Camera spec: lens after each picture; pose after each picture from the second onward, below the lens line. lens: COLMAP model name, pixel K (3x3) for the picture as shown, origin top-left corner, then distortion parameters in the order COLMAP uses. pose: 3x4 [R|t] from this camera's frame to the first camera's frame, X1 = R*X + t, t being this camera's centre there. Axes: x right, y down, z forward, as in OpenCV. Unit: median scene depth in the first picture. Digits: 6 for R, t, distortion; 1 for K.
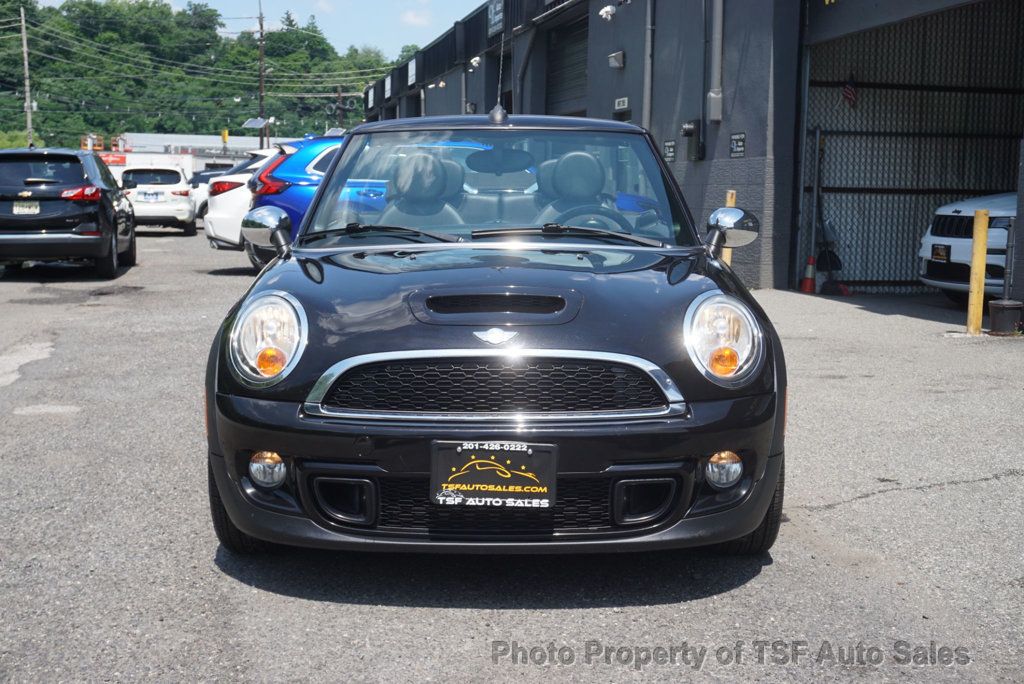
lens RADIAL K [[1288.5, 0, 514.0], [0, 1288.5, 346.3], [0, 0, 1]] dist [0.021518, 0.000000]
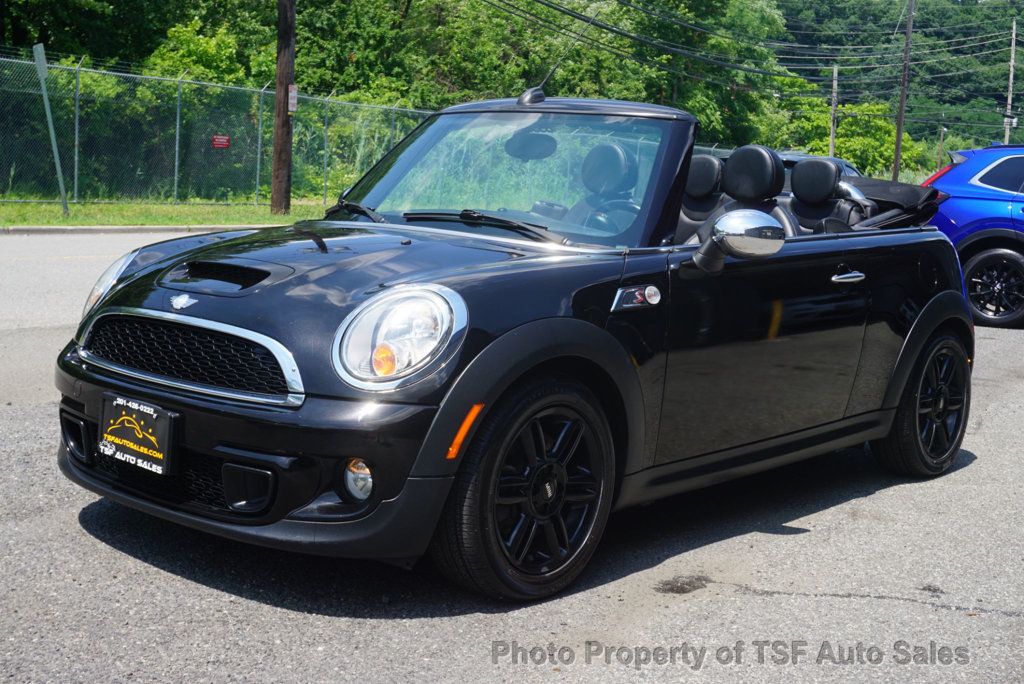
lens RADIAL K [[1348.5, 0, 512.7], [0, 1348.5, 339.1], [0, 0, 1]] dist [-0.035073, 0.000000]
pose [[0.758470, 0.117649, -0.641001, 0.887317], [-0.132430, 0.990873, 0.025165, -0.040987], [0.638111, 0.065801, 0.767127, 0.368152]]
